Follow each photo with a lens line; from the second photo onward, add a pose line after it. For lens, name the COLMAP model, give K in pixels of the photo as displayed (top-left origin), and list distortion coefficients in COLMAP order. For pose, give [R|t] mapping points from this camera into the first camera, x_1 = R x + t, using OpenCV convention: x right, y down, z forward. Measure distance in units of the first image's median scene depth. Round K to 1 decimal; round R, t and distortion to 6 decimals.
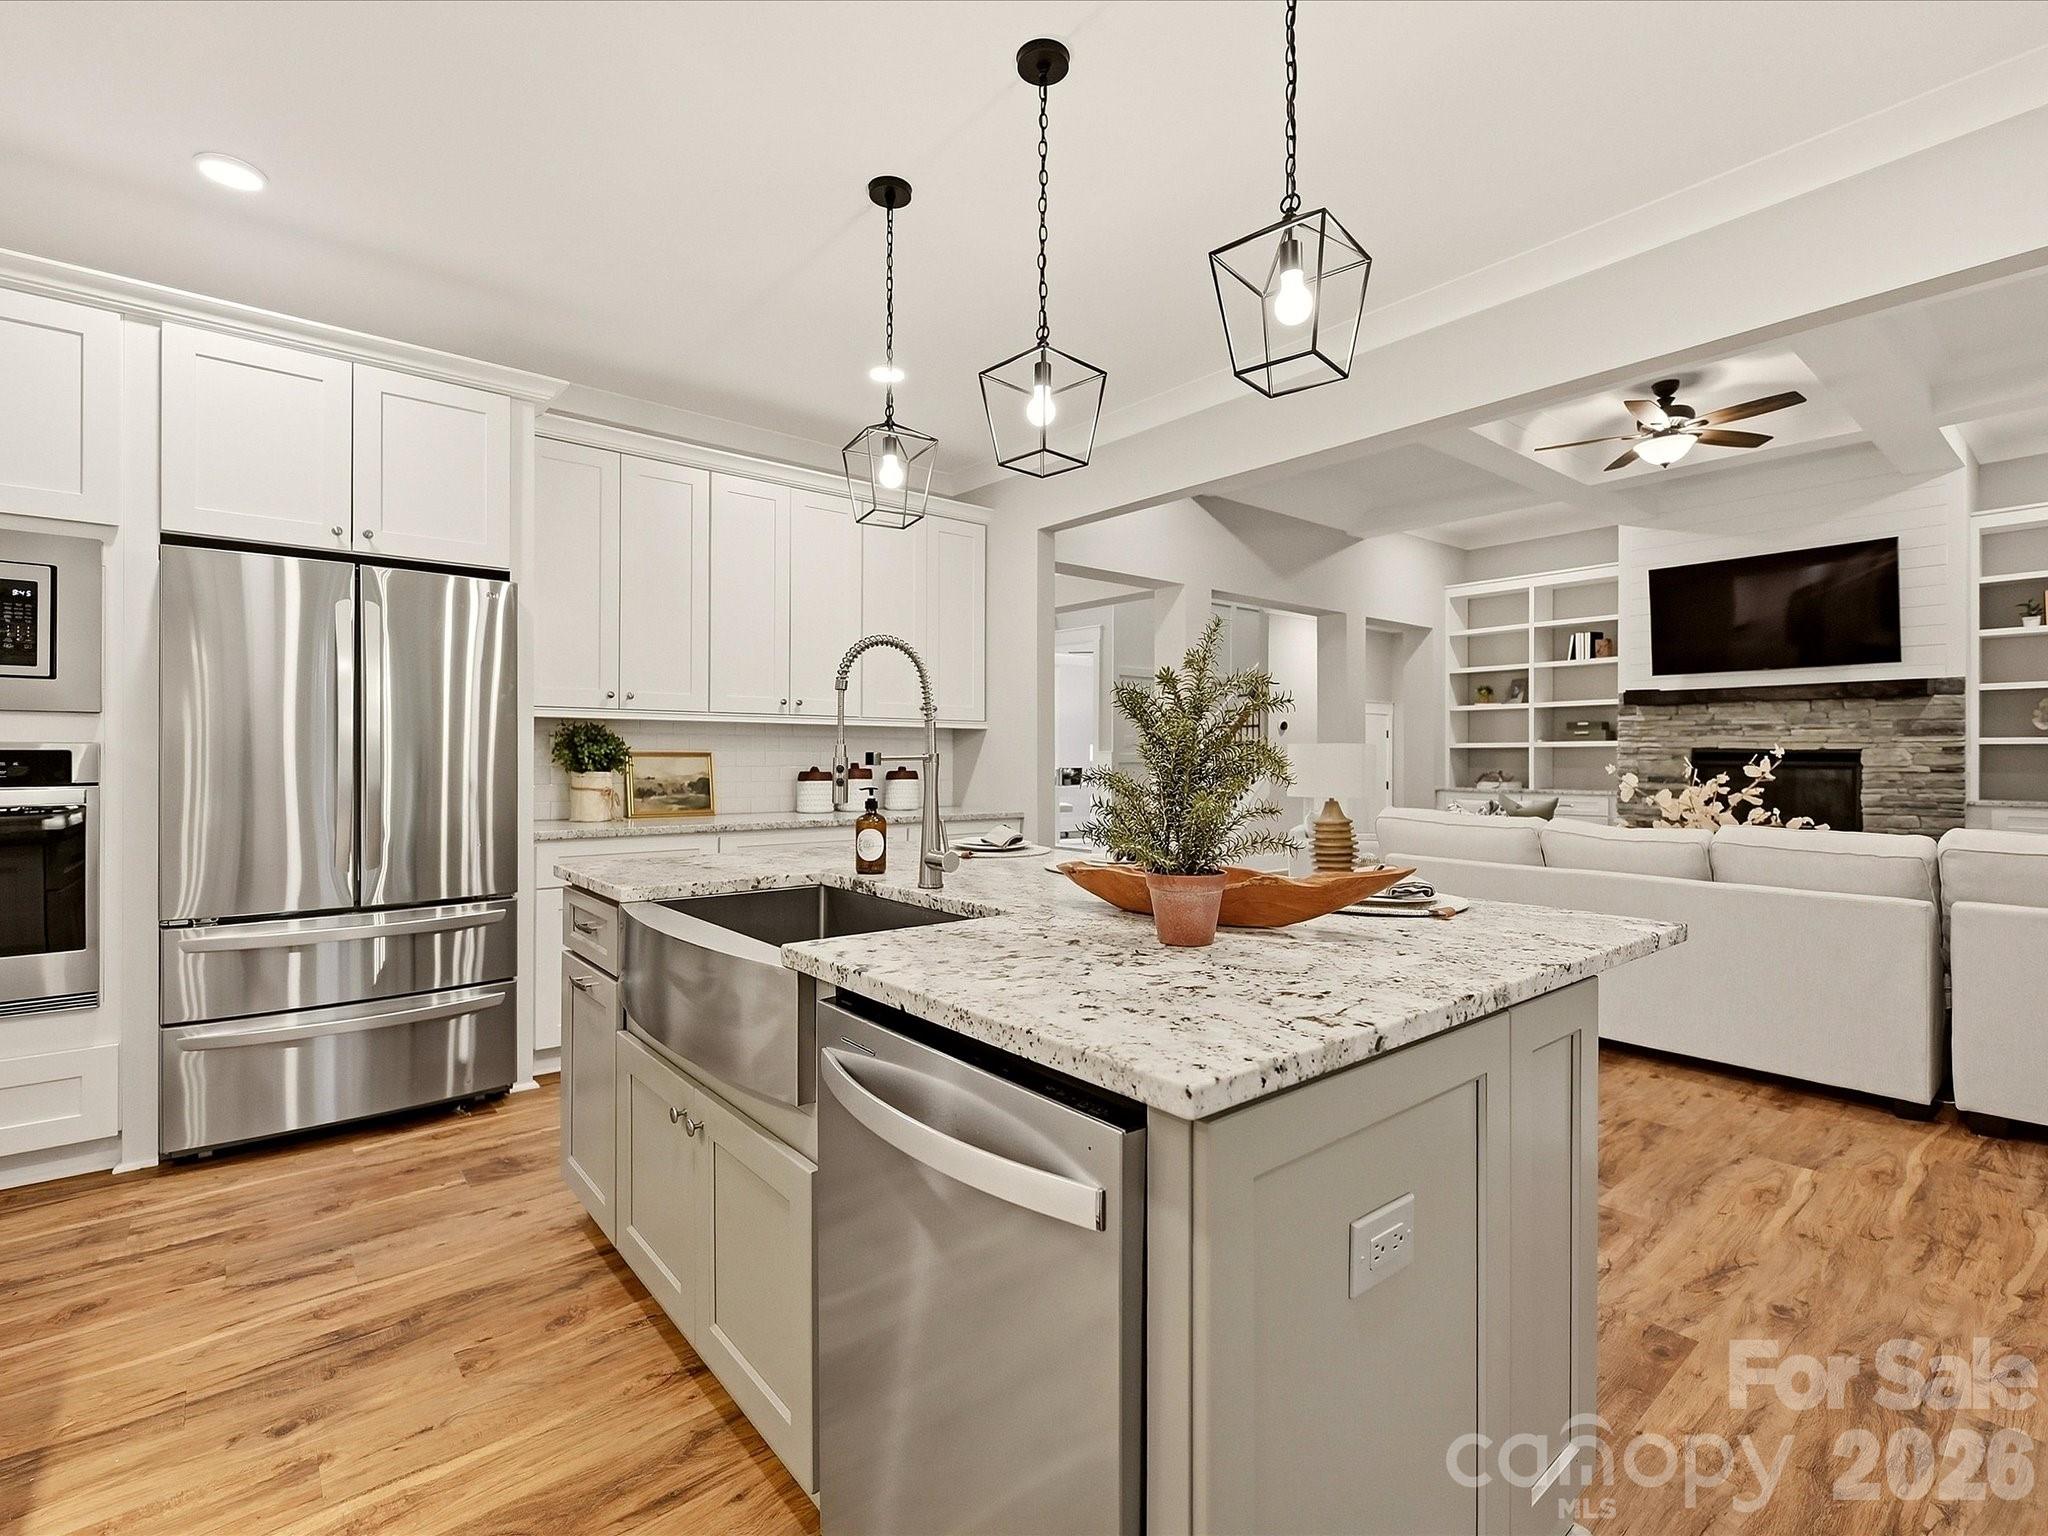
lens RADIAL K [[940.7, 0, 1017.2], [0, 940.7, 757.1], [0, 0, 1]] dist [-0.001569, 0.000259]
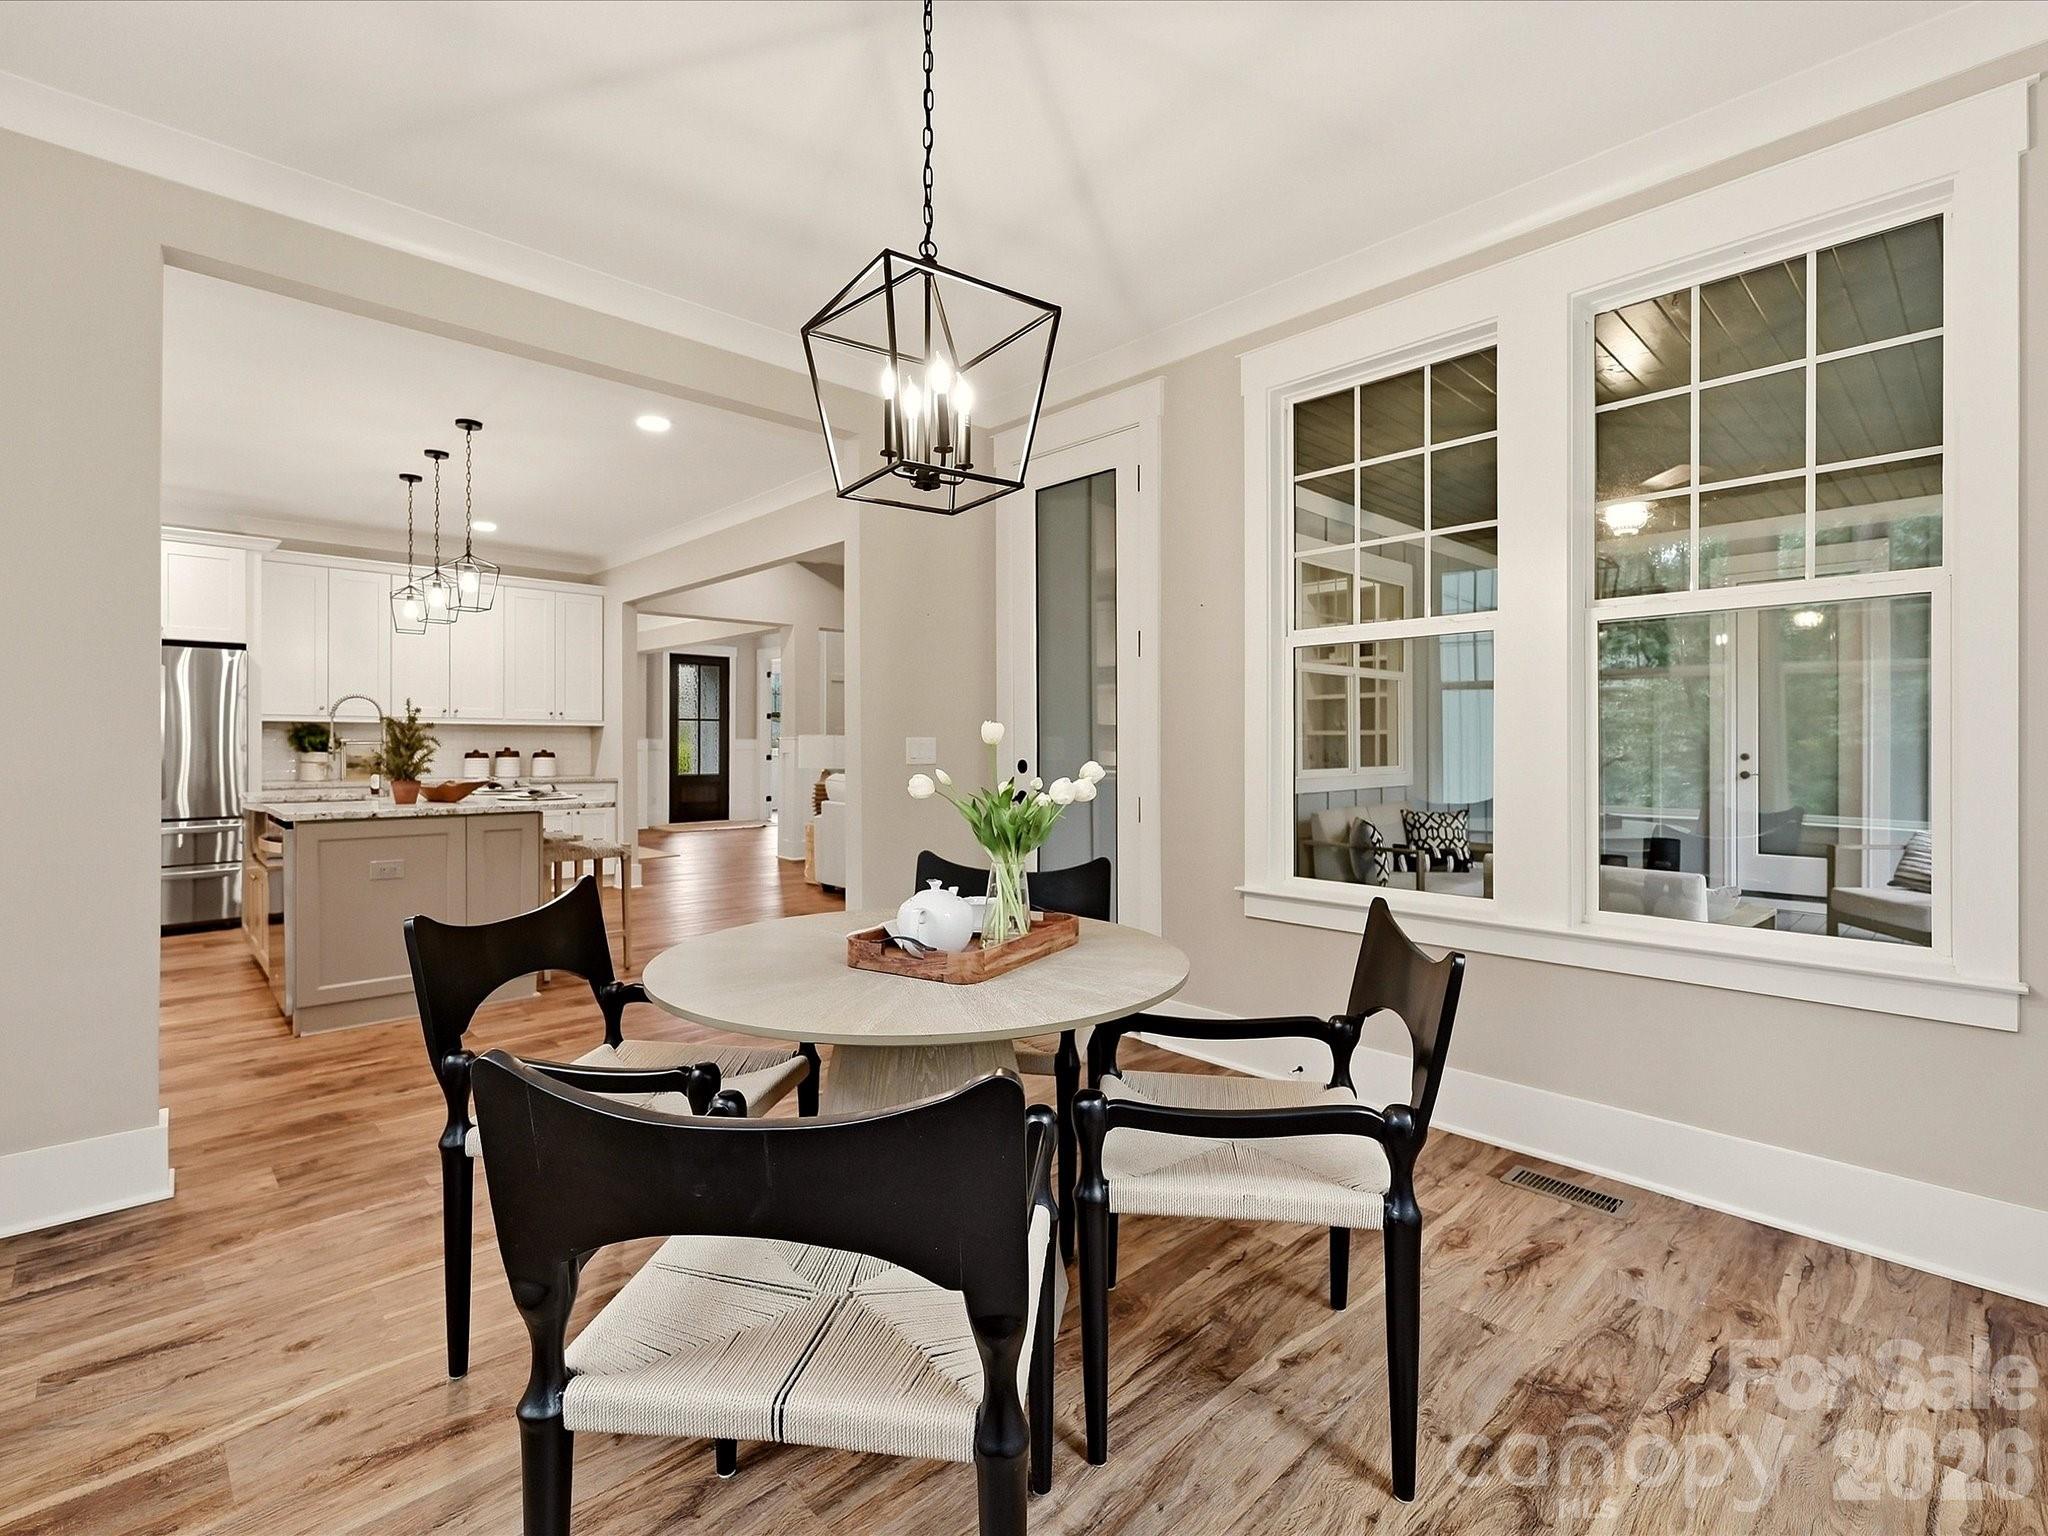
lens RADIAL K [[956.2, 0, 1011.3], [0, 956.2, 743.8], [0, 0, 1]] dist [0.001119, 0.000369]
pose [[0.998066, -0.000656, 0.062162, 0.454857], [0.000736, 0.999999, -0.001258, 0.001336], [-0.062162, 0.001301, 0.998065, -0.513190]]
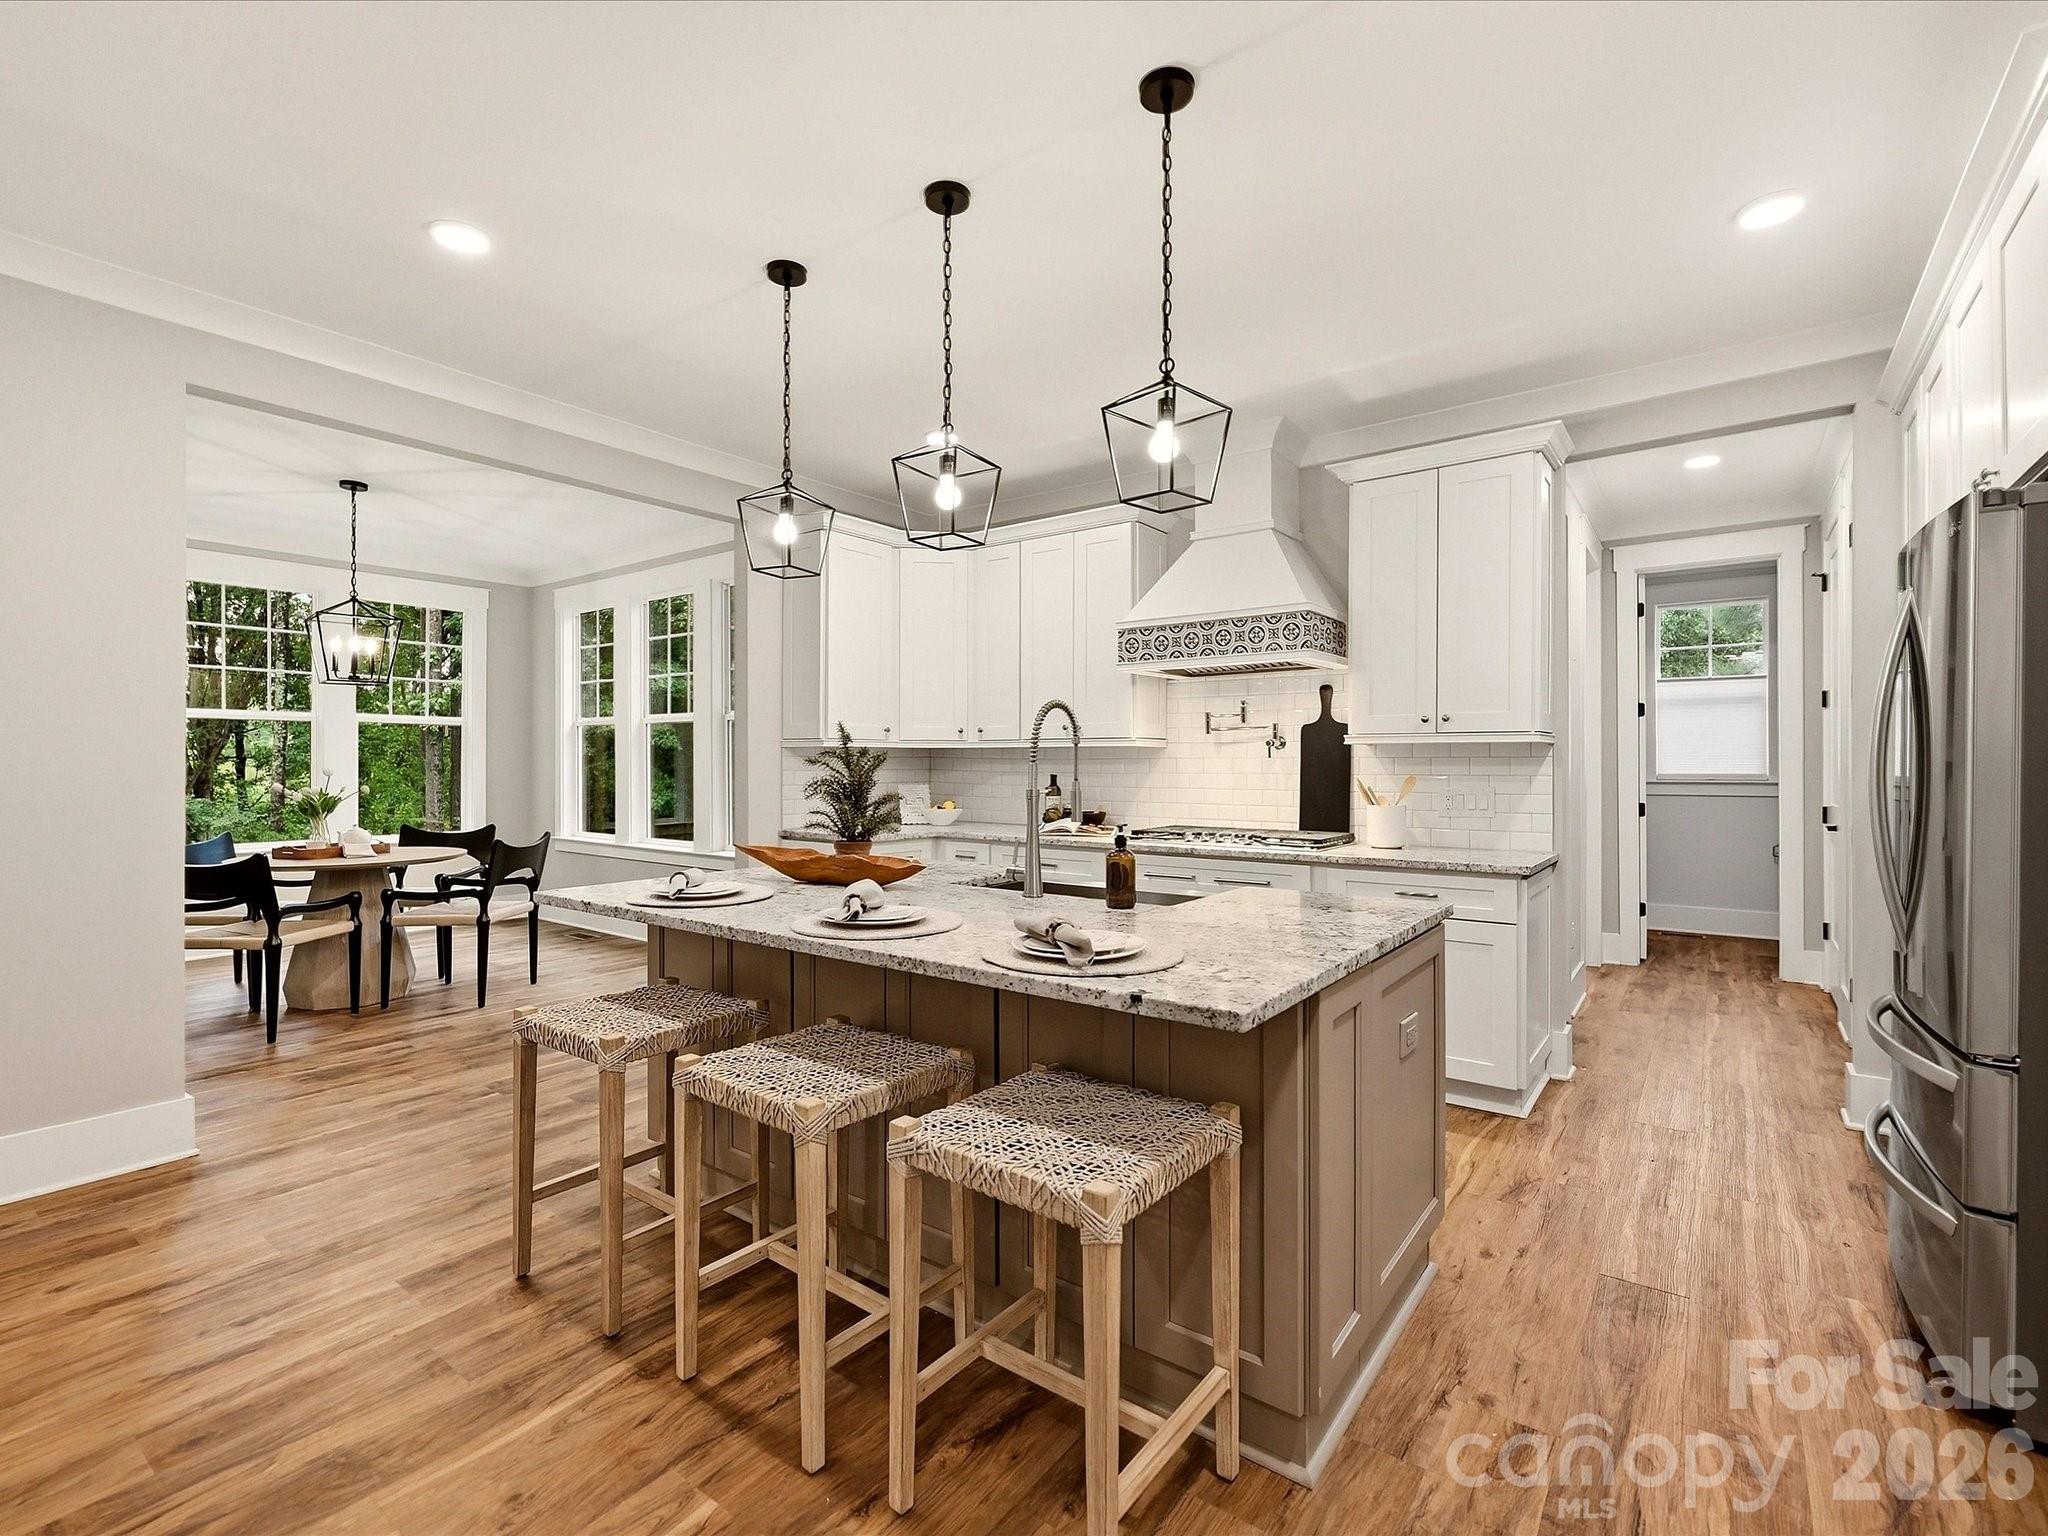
lens RADIAL K [[941.1, 0, 1023.9], [0, 941.1, 750.5], [0, 0, 1]] dist [0.001208, 0.000221]
pose [[-0.972681, -0.006262, -0.232062, 0.069111], [-0.003663, 0.999926, -0.011629, -0.013799], [0.232117, -0.010462, -0.972632, 0.726676]]
